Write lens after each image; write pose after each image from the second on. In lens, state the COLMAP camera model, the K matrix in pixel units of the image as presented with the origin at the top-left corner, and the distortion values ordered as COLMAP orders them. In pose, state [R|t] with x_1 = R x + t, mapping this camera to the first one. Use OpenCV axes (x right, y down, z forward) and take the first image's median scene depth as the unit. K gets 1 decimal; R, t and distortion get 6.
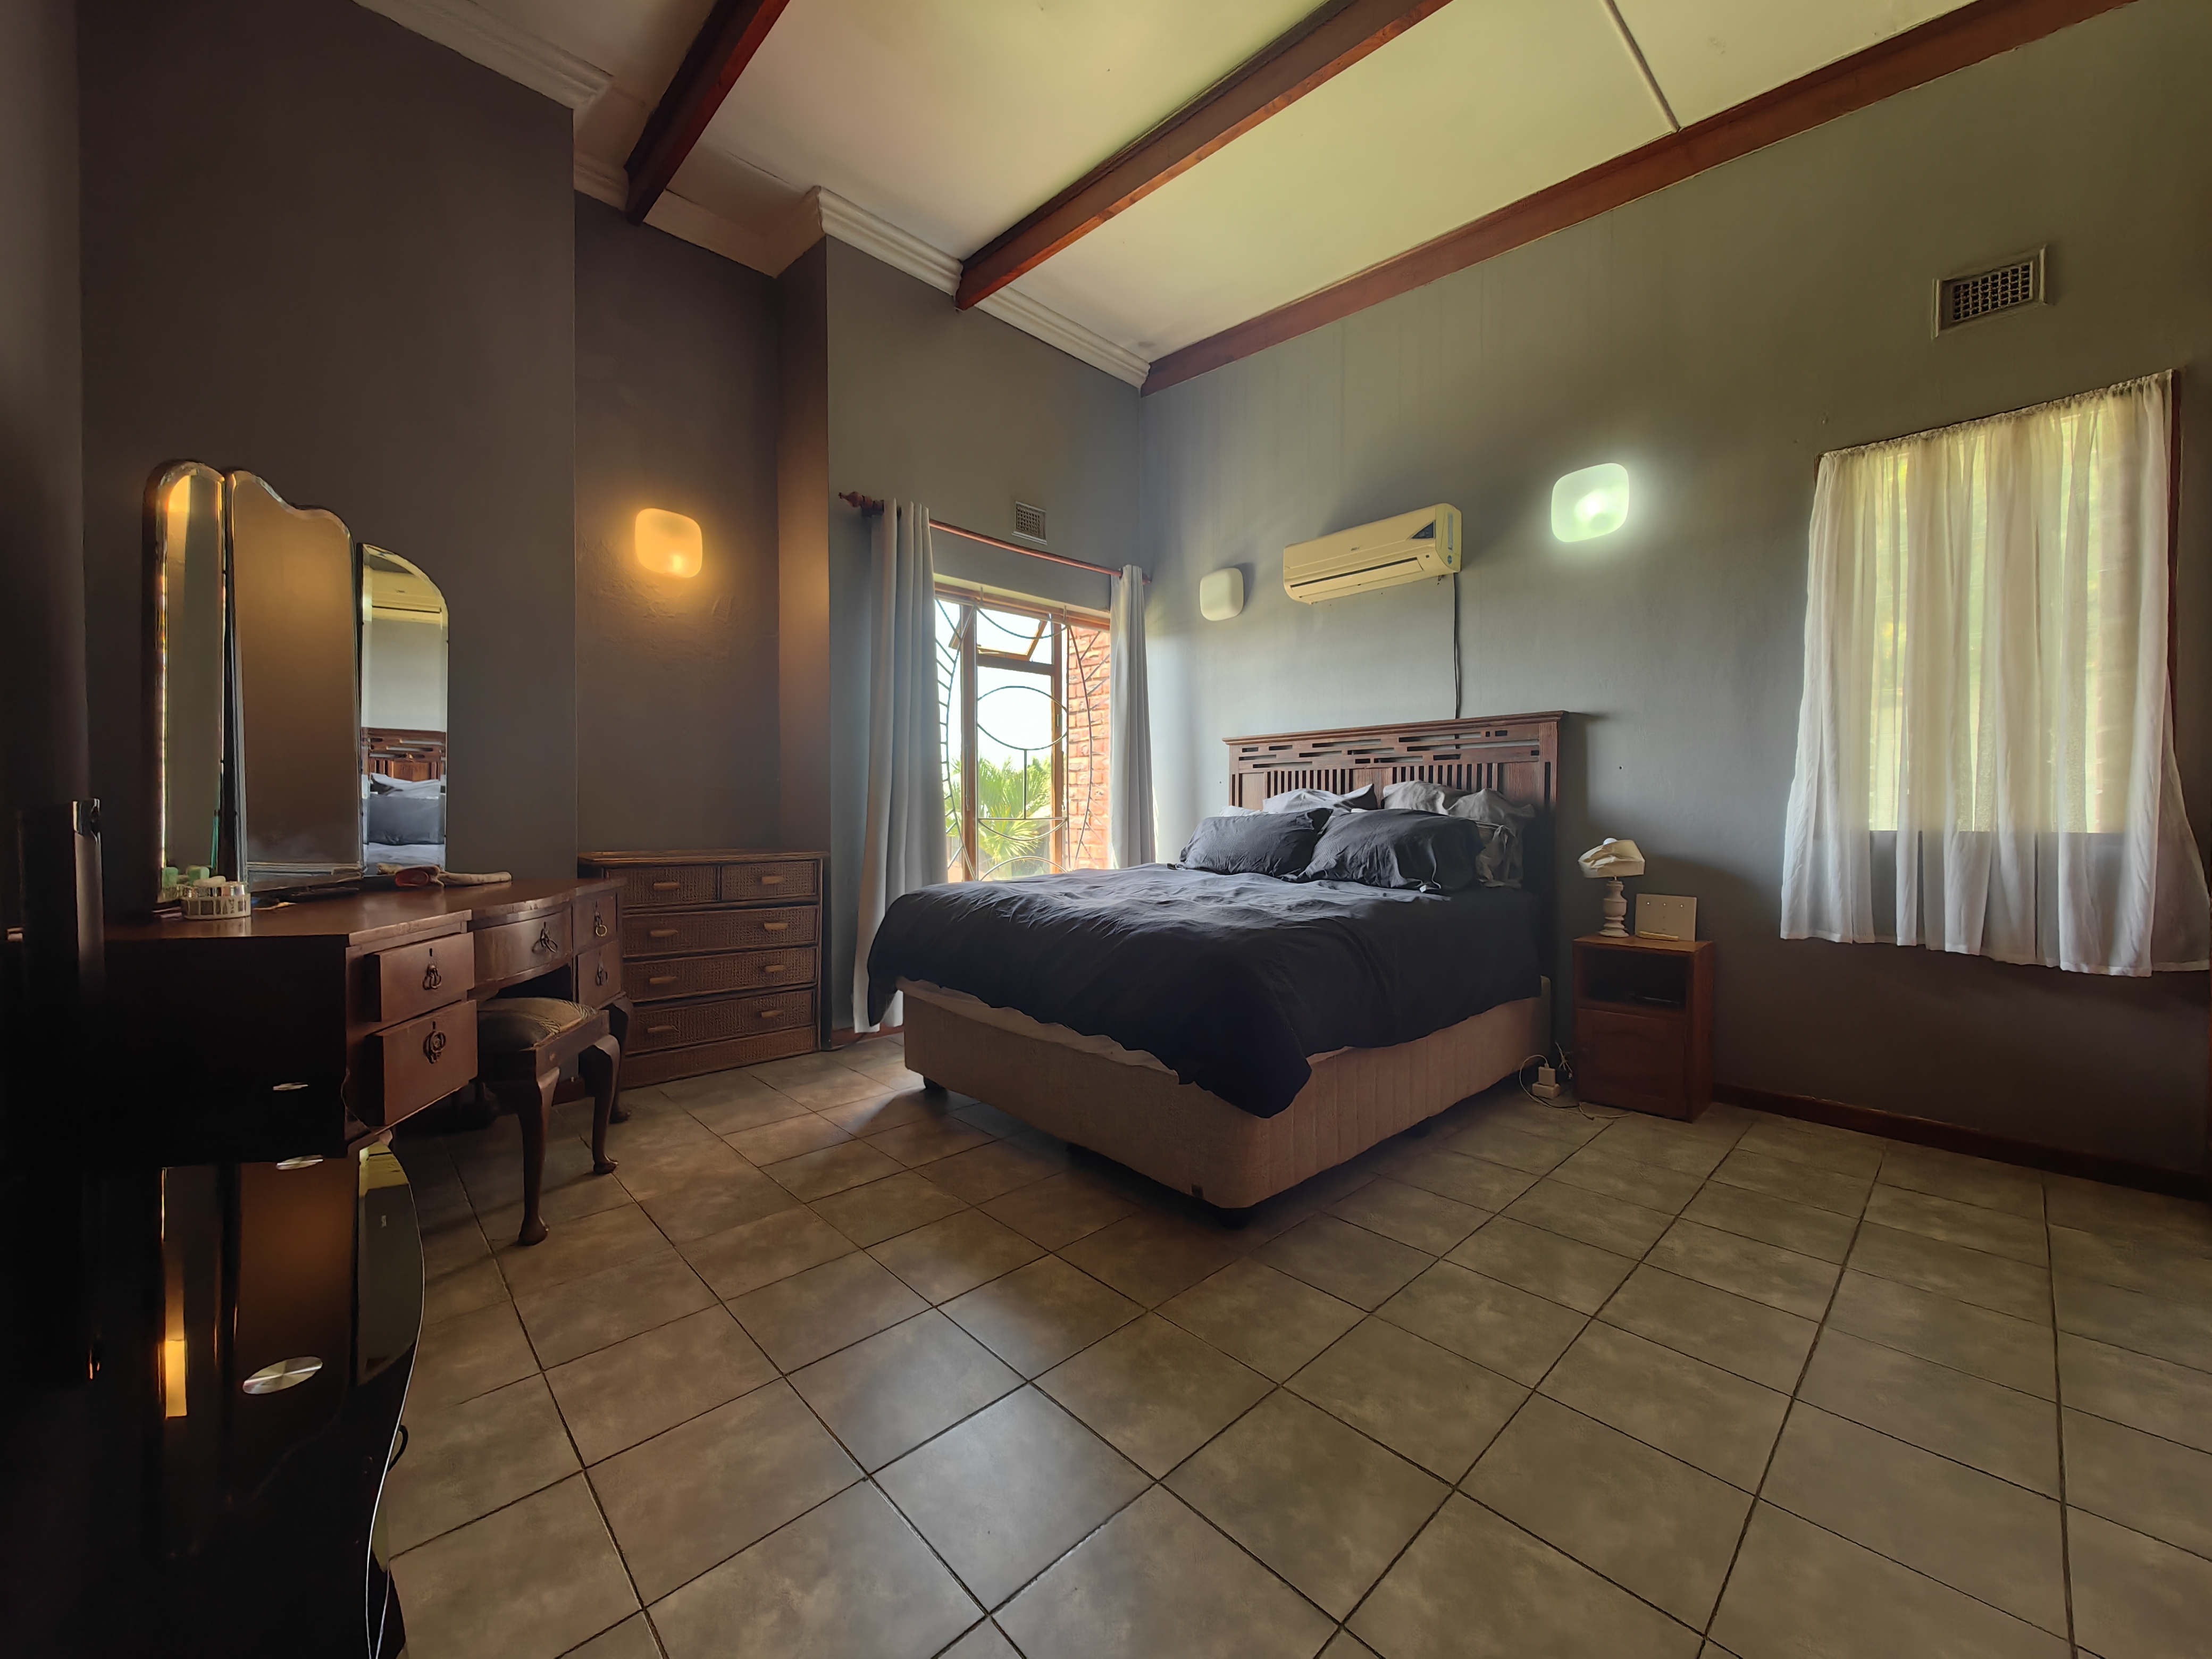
lens RADIAL K [[851.3, 0, 1098.1], [0, 851.3, 825.8], [0, 0, 1]] dist [0.003588, -0.001123]
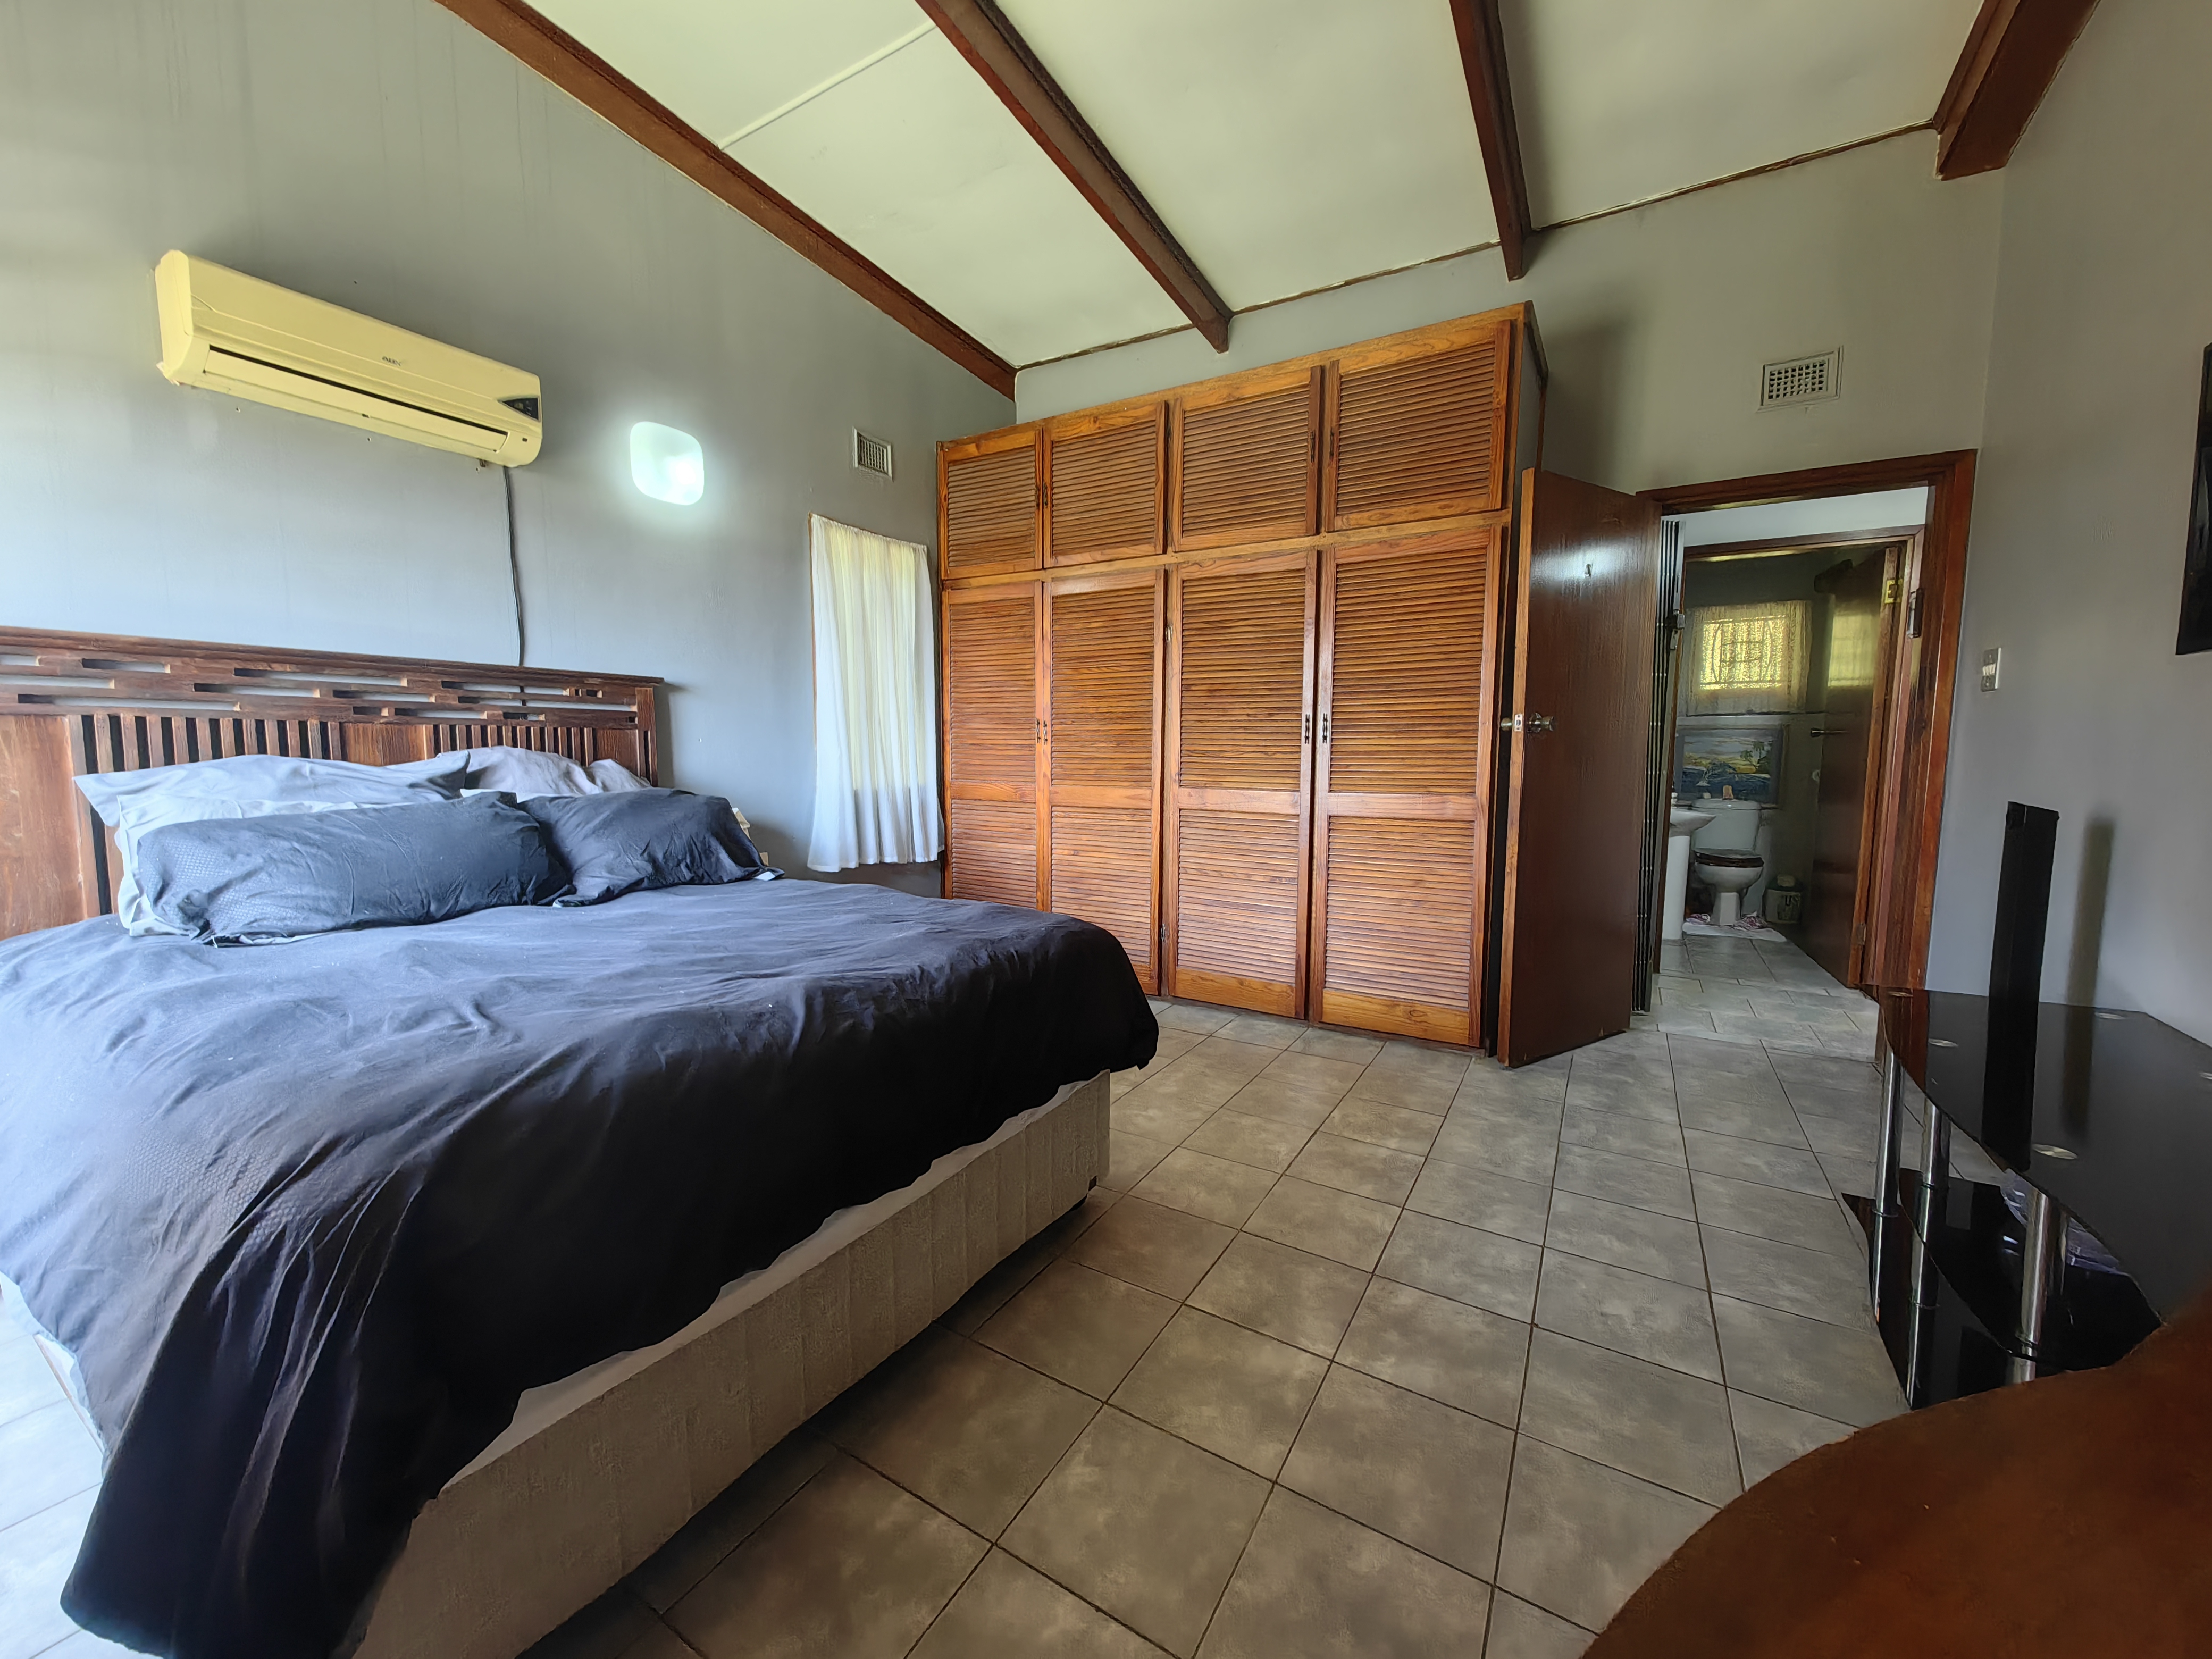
lens RADIAL K [[851.3, 0, 1110.8], [0, 851.3, 829.4], [0, 0, 1]] dist [0.003588, -0.001123]
pose [[-0.282819, -0.086039, 0.955307, -0.604166], [0.014829, 0.995457, 0.094046, -0.057279], [-0.959059, 0.040764, -0.280258, 0.930863]]
